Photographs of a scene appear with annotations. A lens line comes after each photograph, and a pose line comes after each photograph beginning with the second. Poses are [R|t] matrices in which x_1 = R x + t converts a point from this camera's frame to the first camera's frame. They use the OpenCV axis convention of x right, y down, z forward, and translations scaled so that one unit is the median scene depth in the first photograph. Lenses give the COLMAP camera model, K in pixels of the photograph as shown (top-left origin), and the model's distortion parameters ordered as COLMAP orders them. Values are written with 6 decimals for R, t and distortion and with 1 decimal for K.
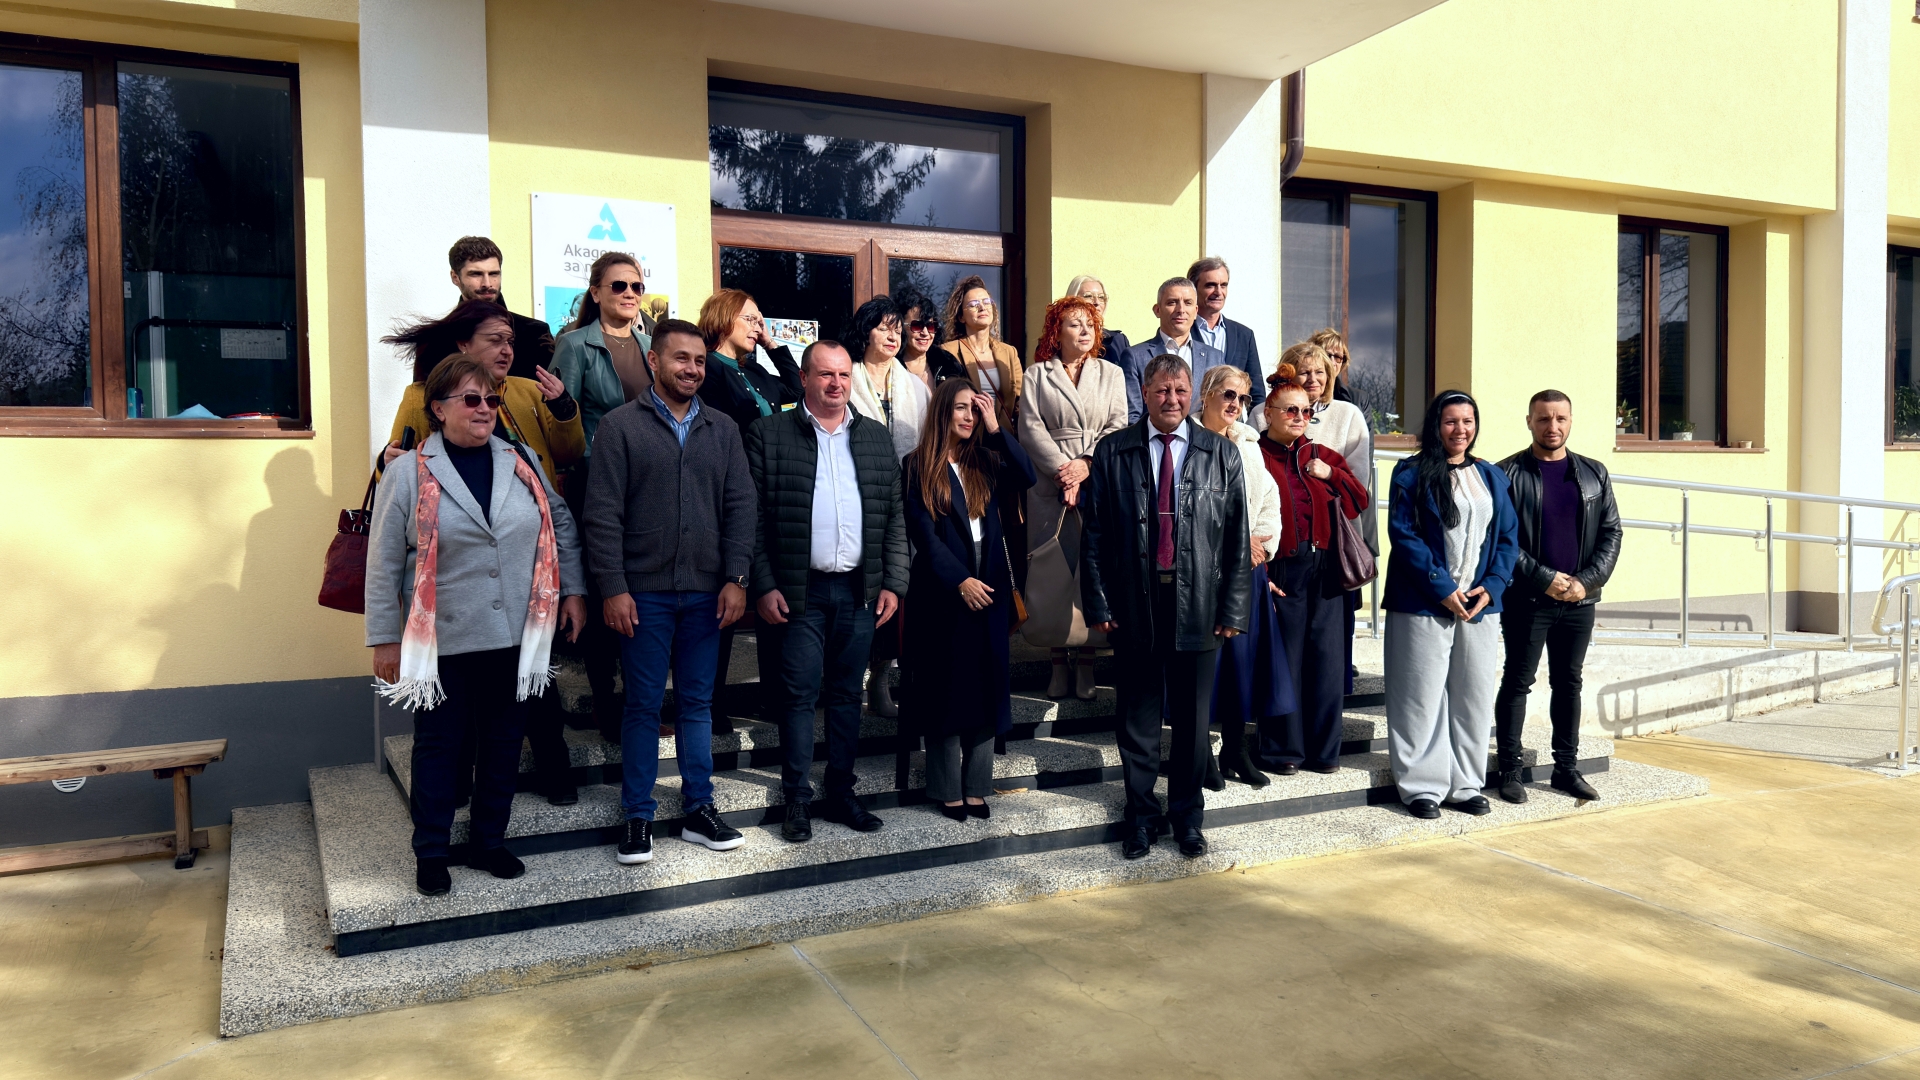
lens RADIAL K [[1356.3, 0, 962.2], [0, 1356.3, 536.2], [0, 0, 1]] dist [0.012527, -0.008401]
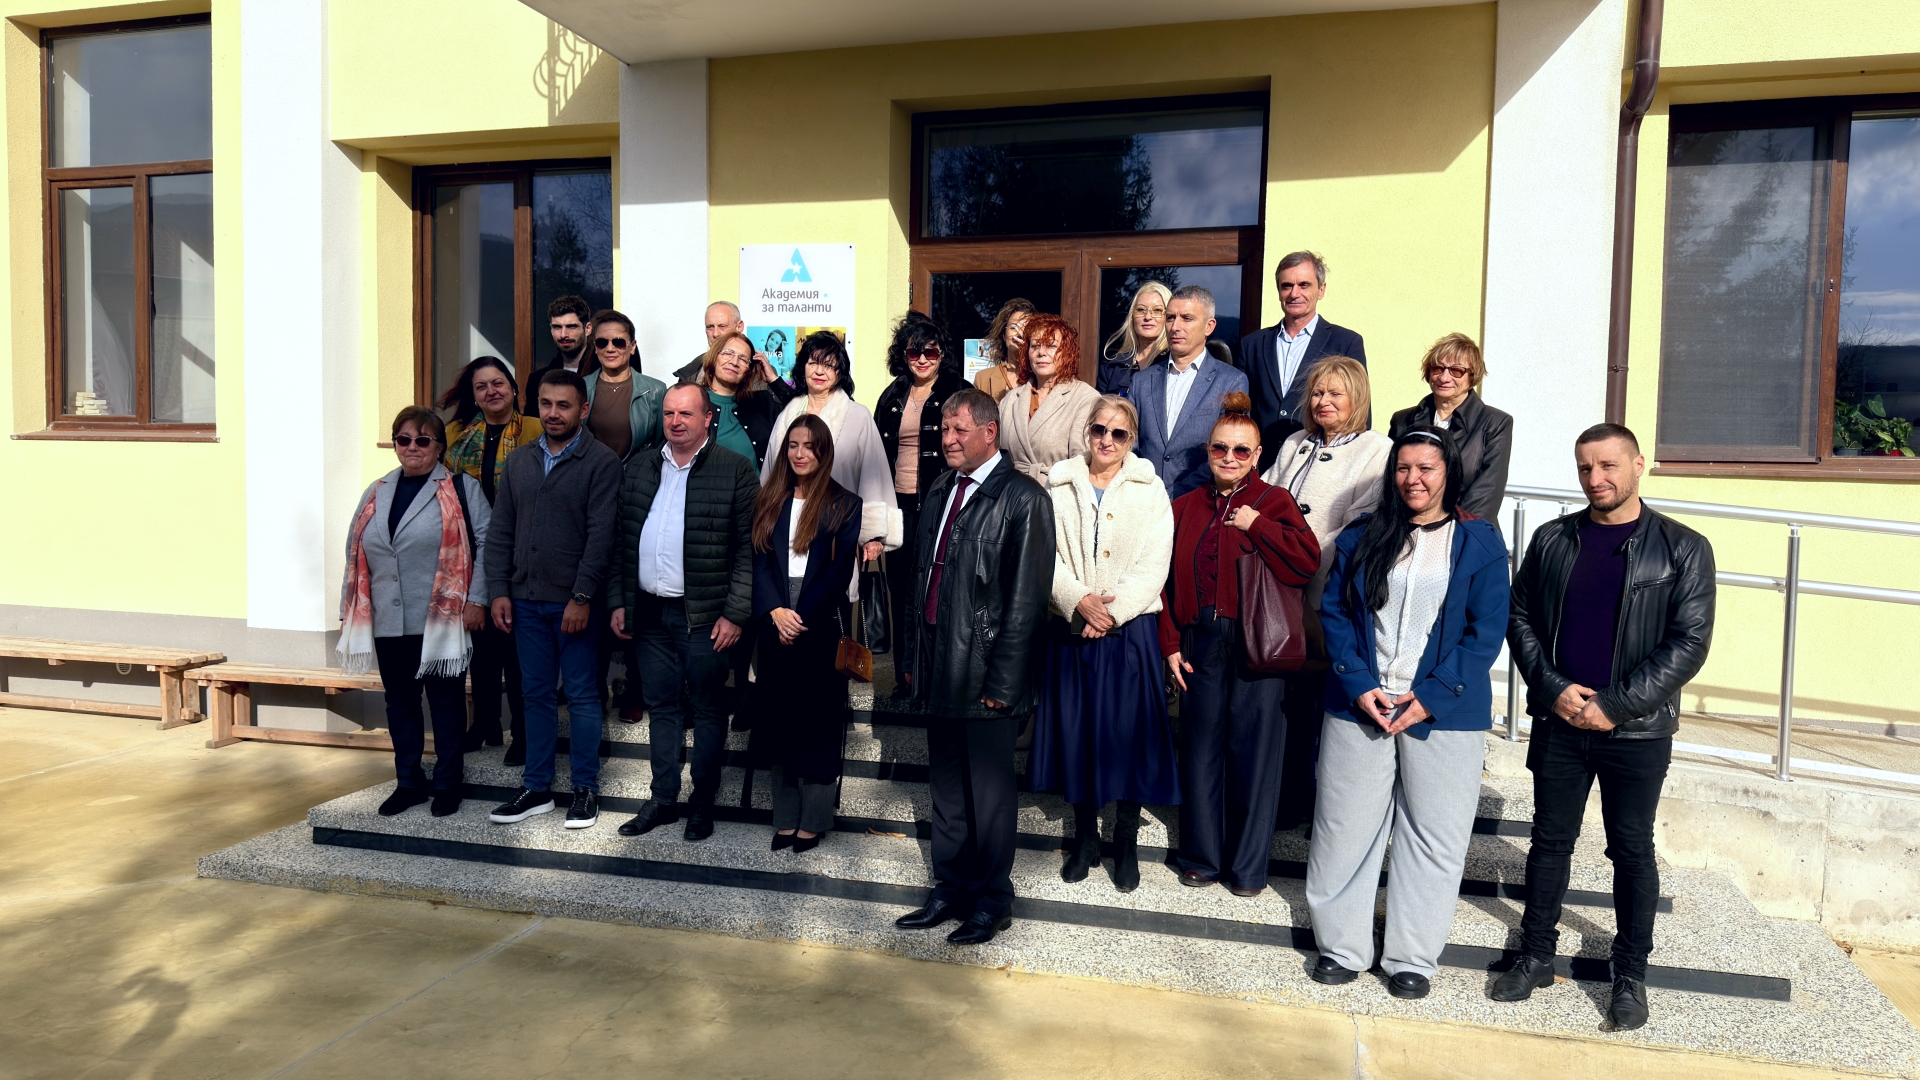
lens RADIAL K [[1356.3, 0, 965.4], [0, 1356.3, 537.5], [0, 0, 1]] dist [0.012527, -0.008401]
pose [[0.747624, 0.058129, -0.661574, 0.809481], [-0.047834, 0.998288, 0.033659, -0.069562], [0.662398, 0.006481, 0.749124, 0.345013]]
